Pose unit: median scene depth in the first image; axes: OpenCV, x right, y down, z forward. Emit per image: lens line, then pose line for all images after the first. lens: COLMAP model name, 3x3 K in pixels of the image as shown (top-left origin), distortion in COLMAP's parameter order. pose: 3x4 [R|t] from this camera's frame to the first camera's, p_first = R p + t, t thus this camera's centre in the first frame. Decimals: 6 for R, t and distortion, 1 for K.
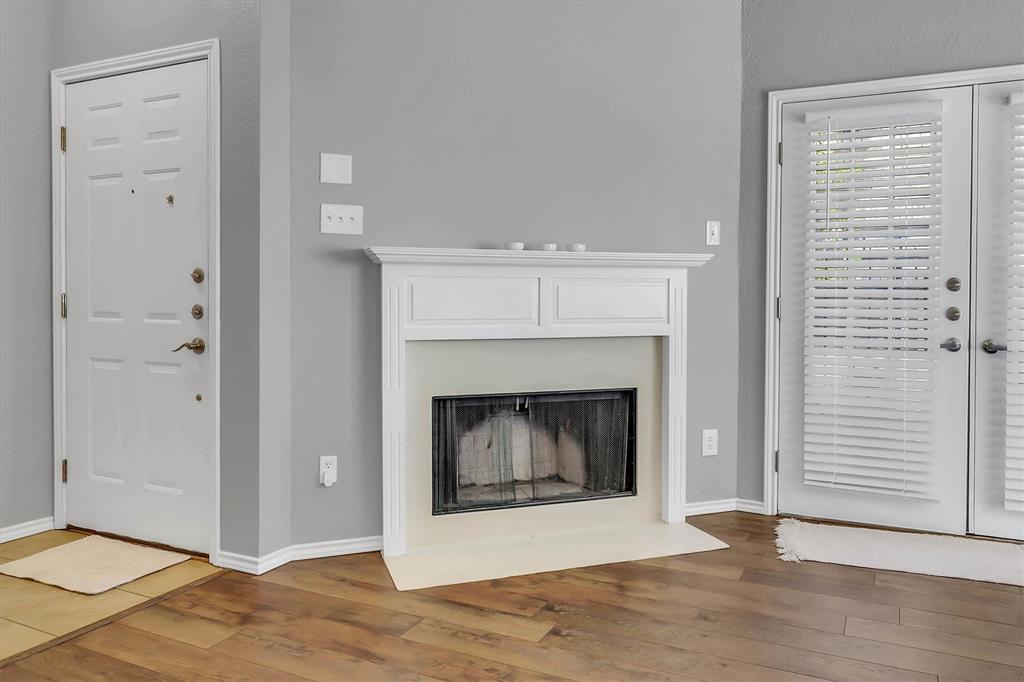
lens RADIAL K [[734.7, 0, 505.7], [0, 734.7, 293.3], [0, 0, 1]] dist [-0.001540, 0.000542]
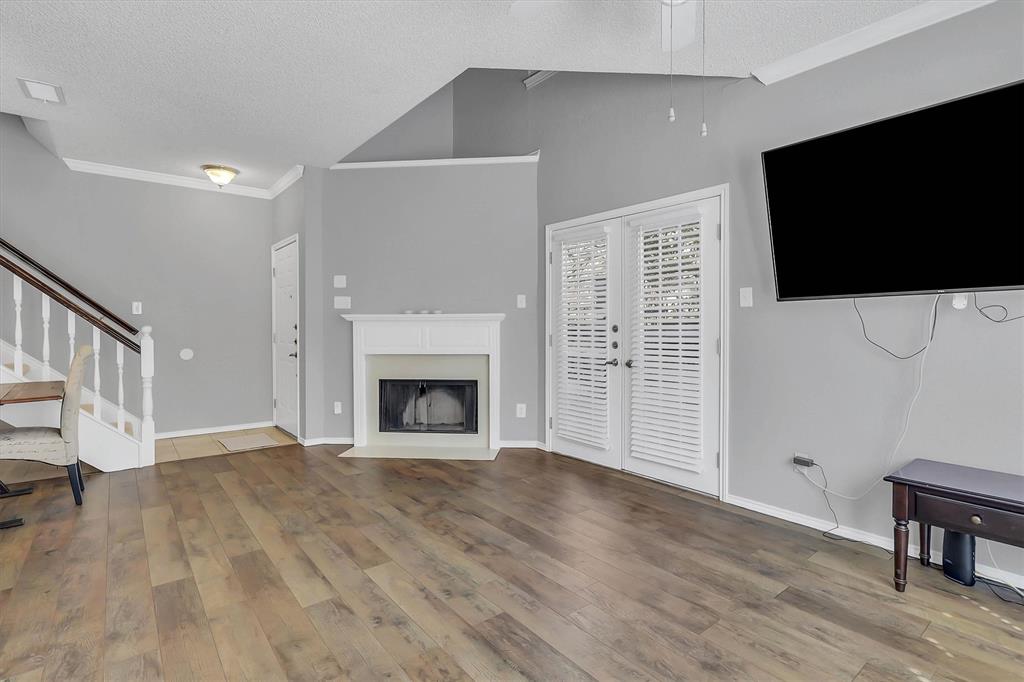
lens RADIAL K [[504.3, 0, 507.0], [0, 504.3, 325.2], [0, 0, 1]] dist [-0.005188, 0.000717]
pose [[0.898879, -0.007116, -0.438138, 0.907862], [0.007034, 0.999974, -0.001811, -0.019575], [0.438140, -0.001454, 0.898906, -0.219298]]
